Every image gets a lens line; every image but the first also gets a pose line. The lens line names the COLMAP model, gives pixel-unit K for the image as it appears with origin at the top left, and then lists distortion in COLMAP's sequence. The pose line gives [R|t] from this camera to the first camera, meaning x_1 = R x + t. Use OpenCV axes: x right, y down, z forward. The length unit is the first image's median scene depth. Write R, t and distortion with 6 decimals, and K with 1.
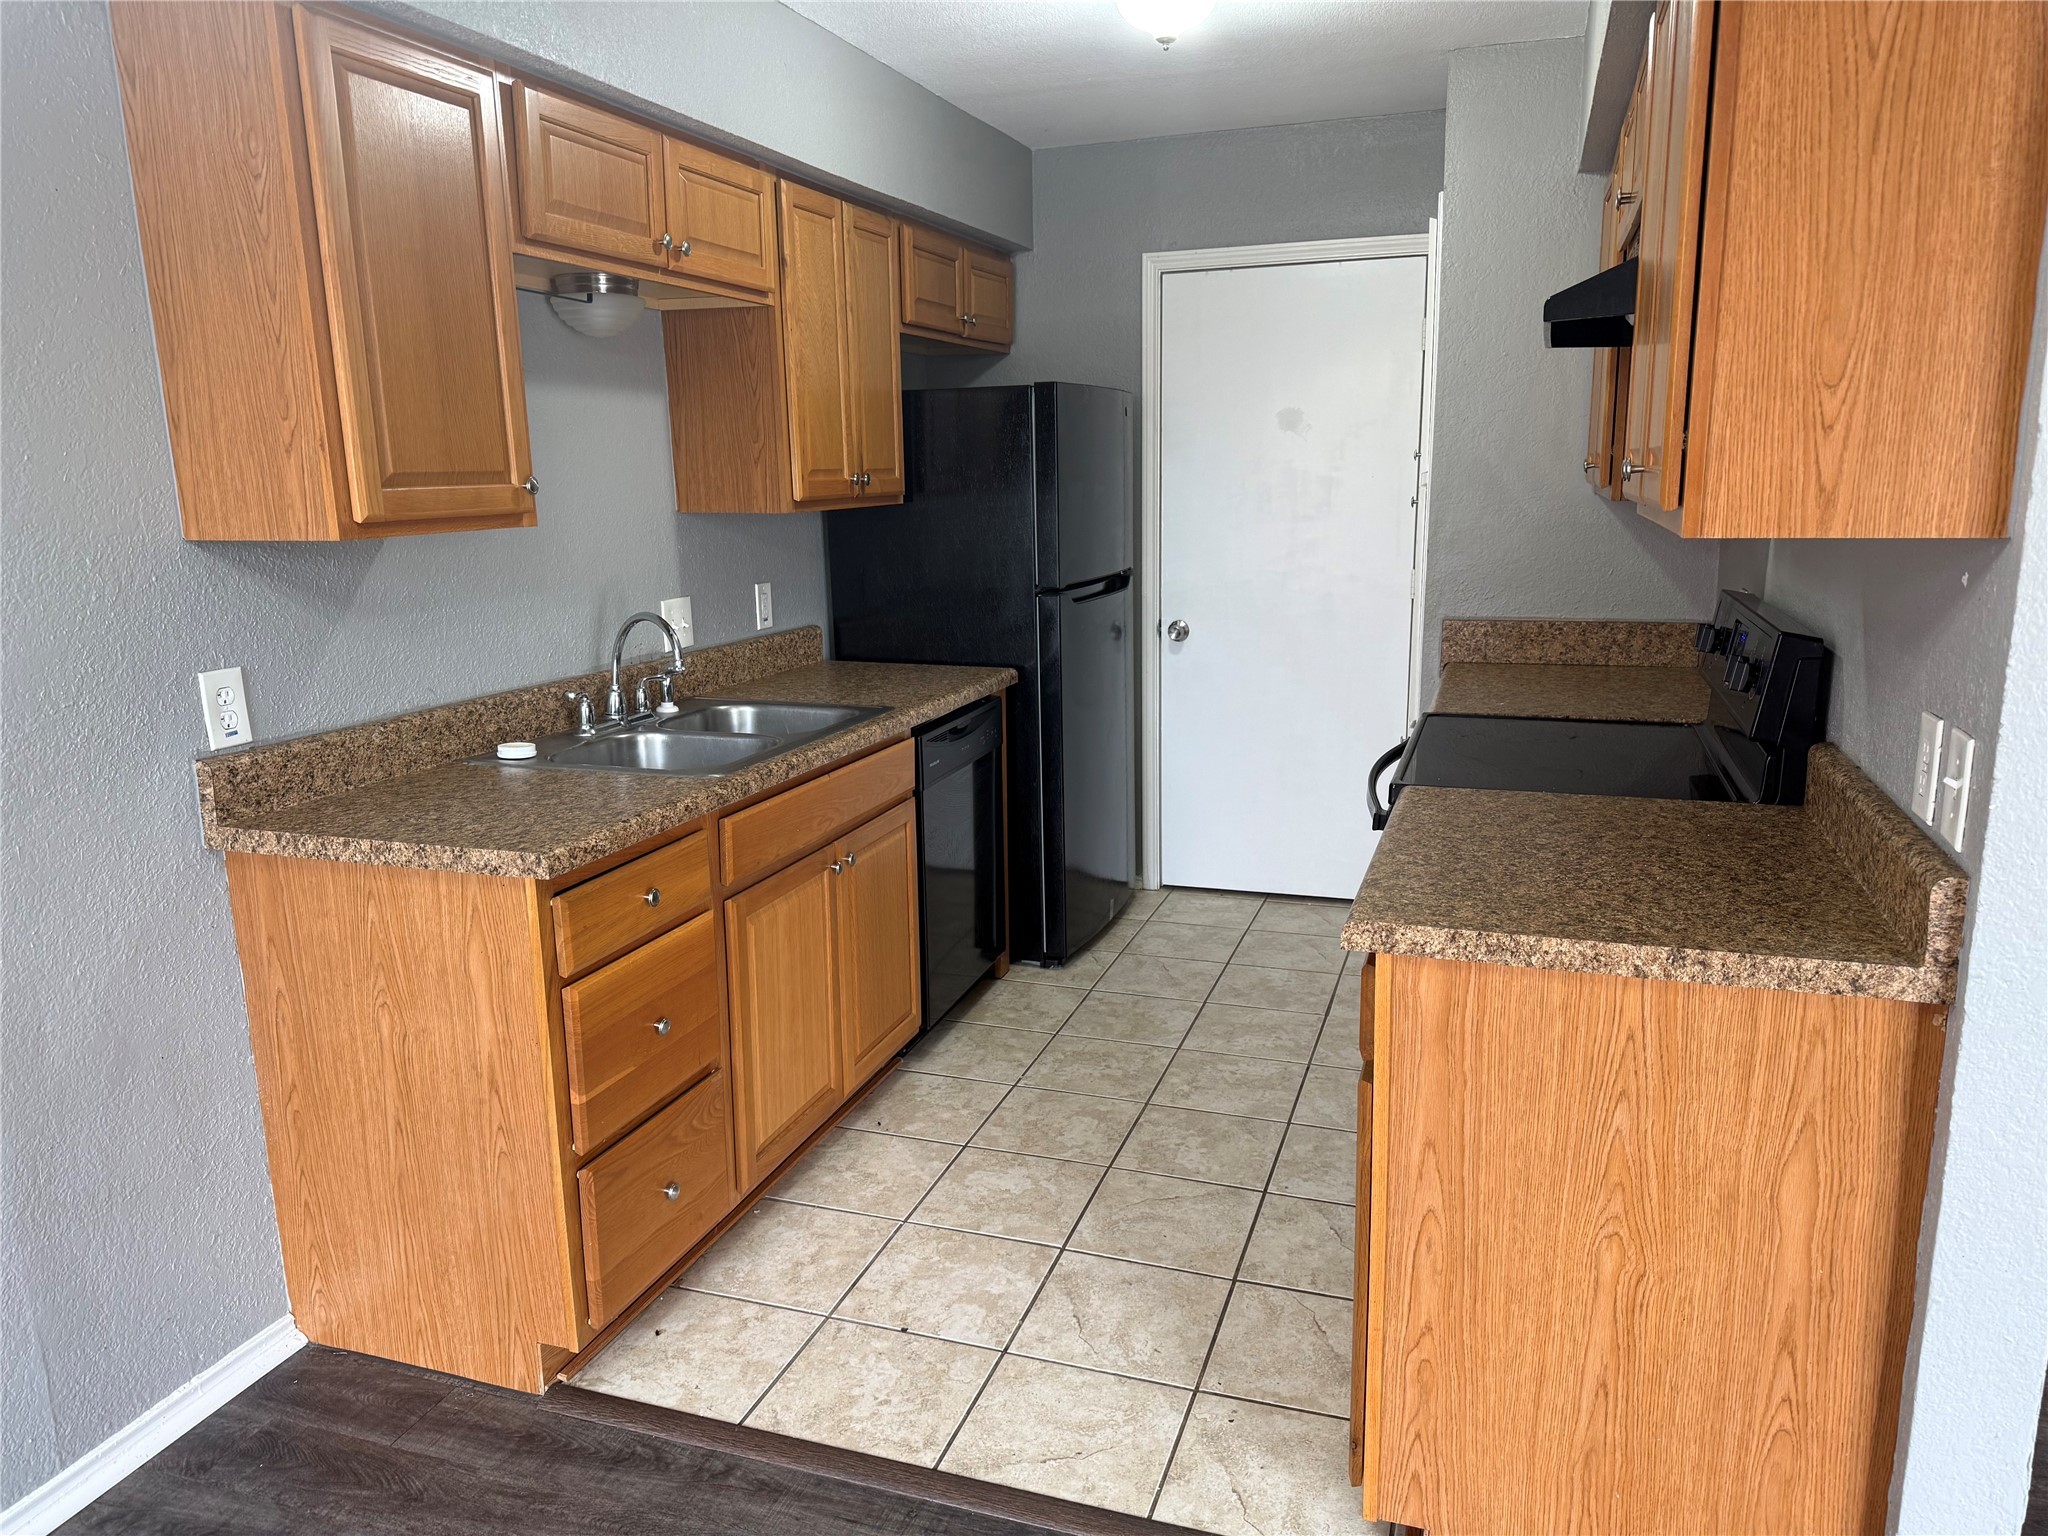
lens RADIAL K [[1431.1, 0, 1030.1], [0, 1431.1, 768.3], [0, 0, 1]] dist [0.009563, -0.000009]
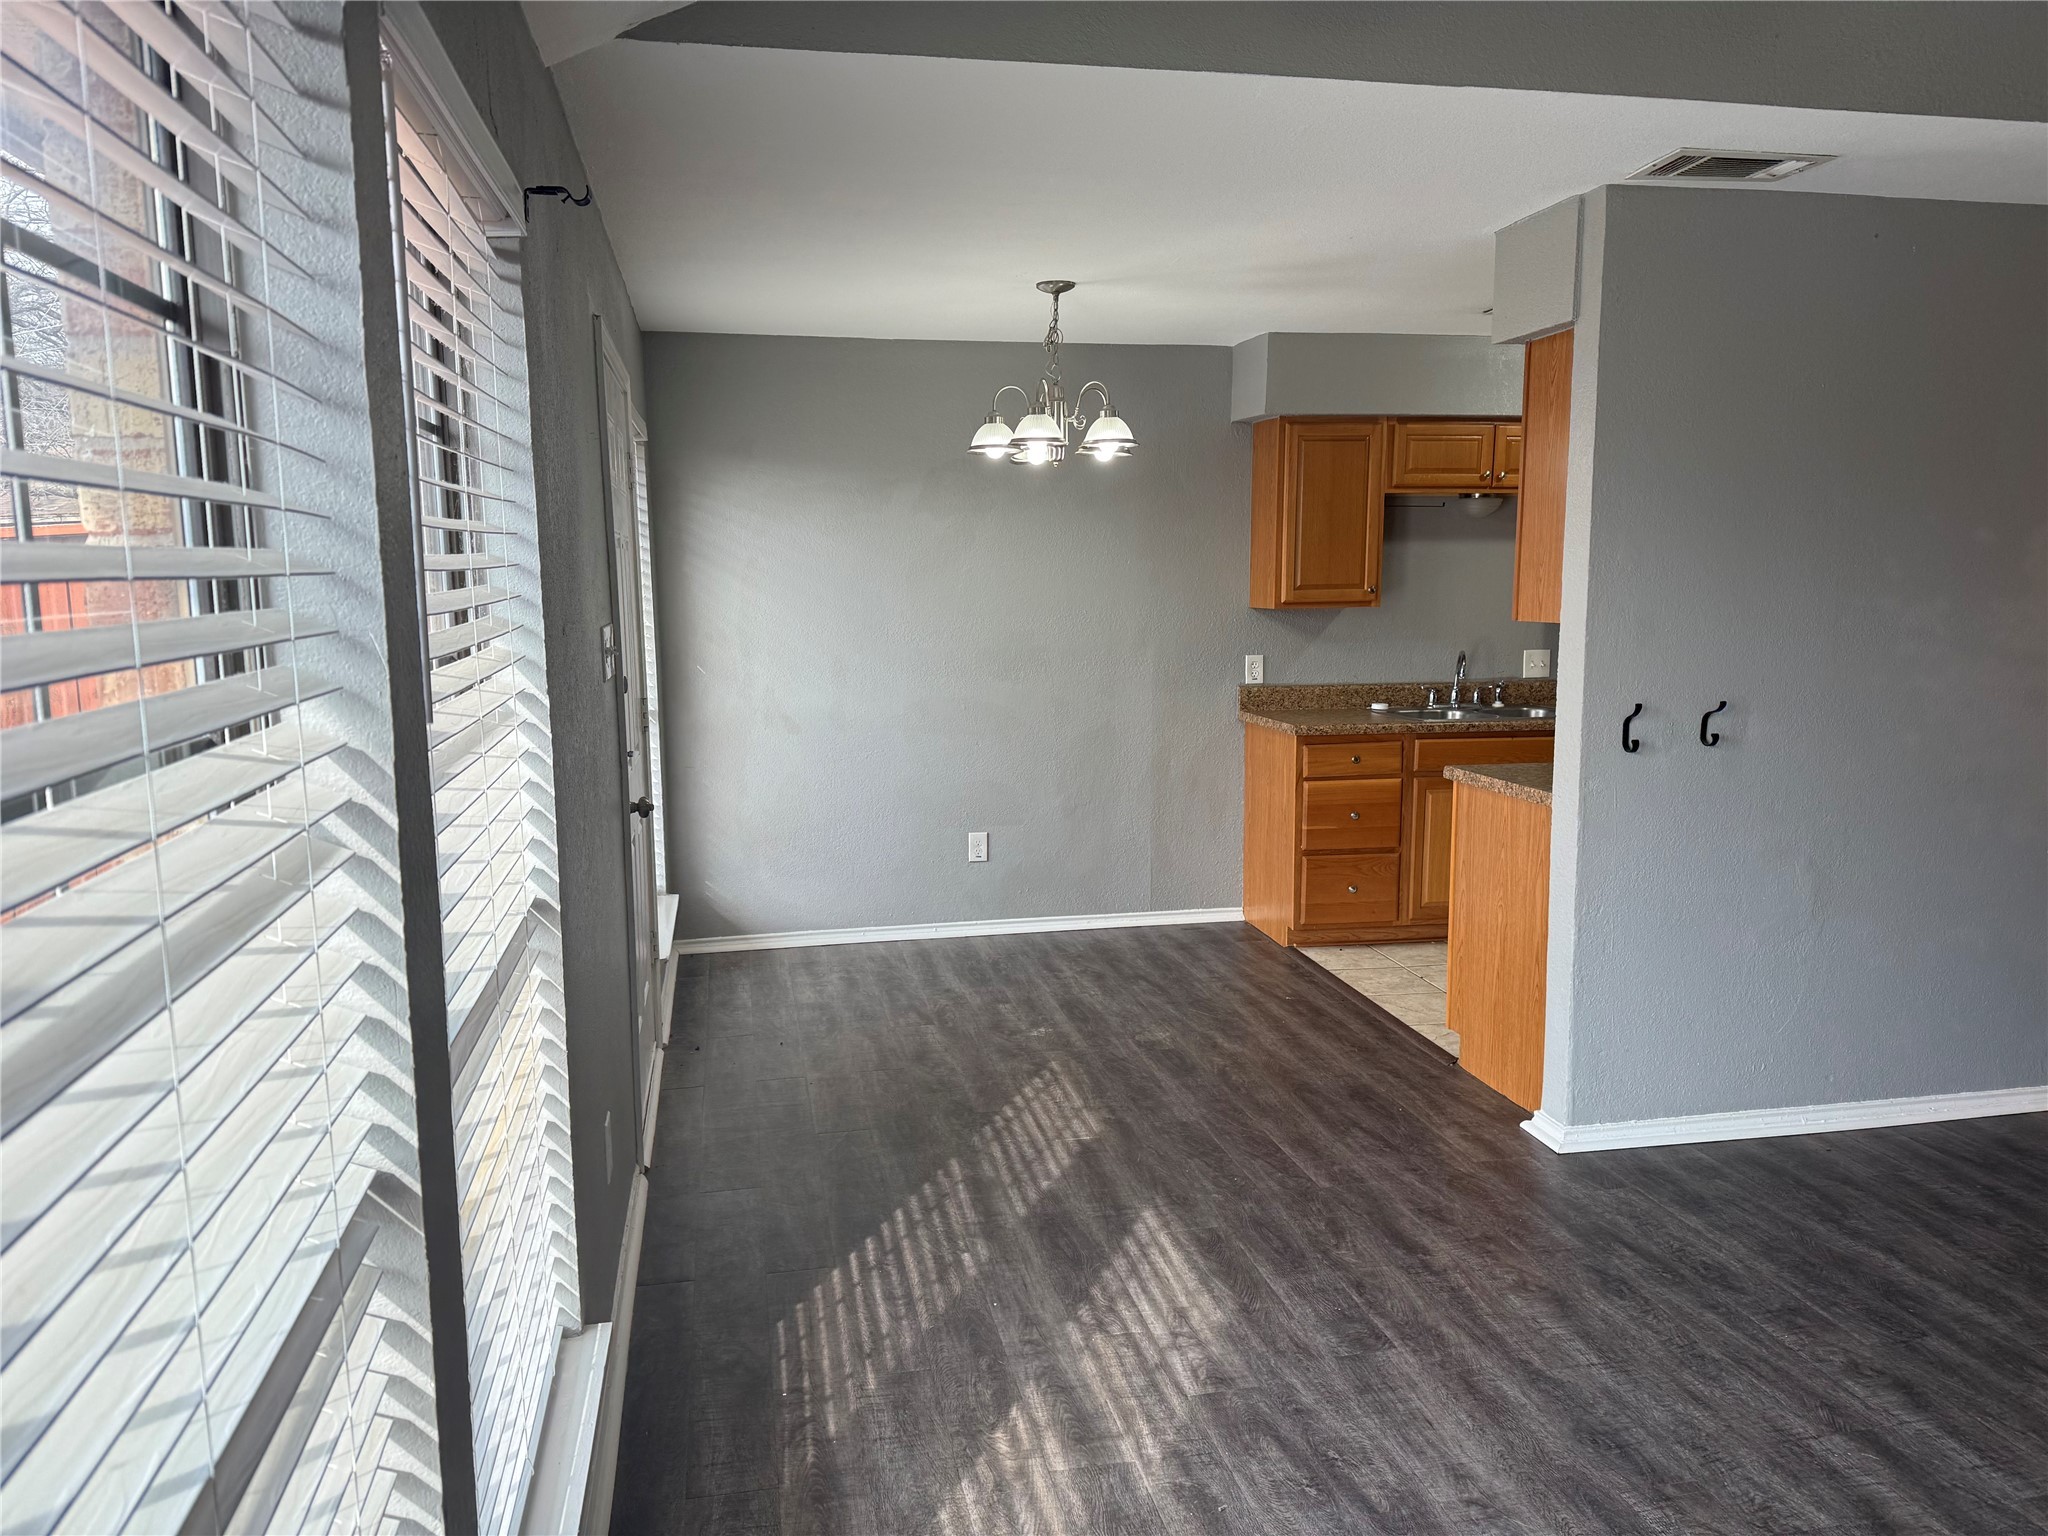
lens RADIAL K [[1431.1, 0, 1021.4], [0, 1431.1, 772.1], [0, 0, 1]] dist [0.009563, -0.000009]
pose [[0.498896, 0.130141, -0.856835, 1.590248], [-0.180531, 0.982579, 0.044125, 0.110899], [0.847651, 0.132672, 0.513699, -0.746435]]
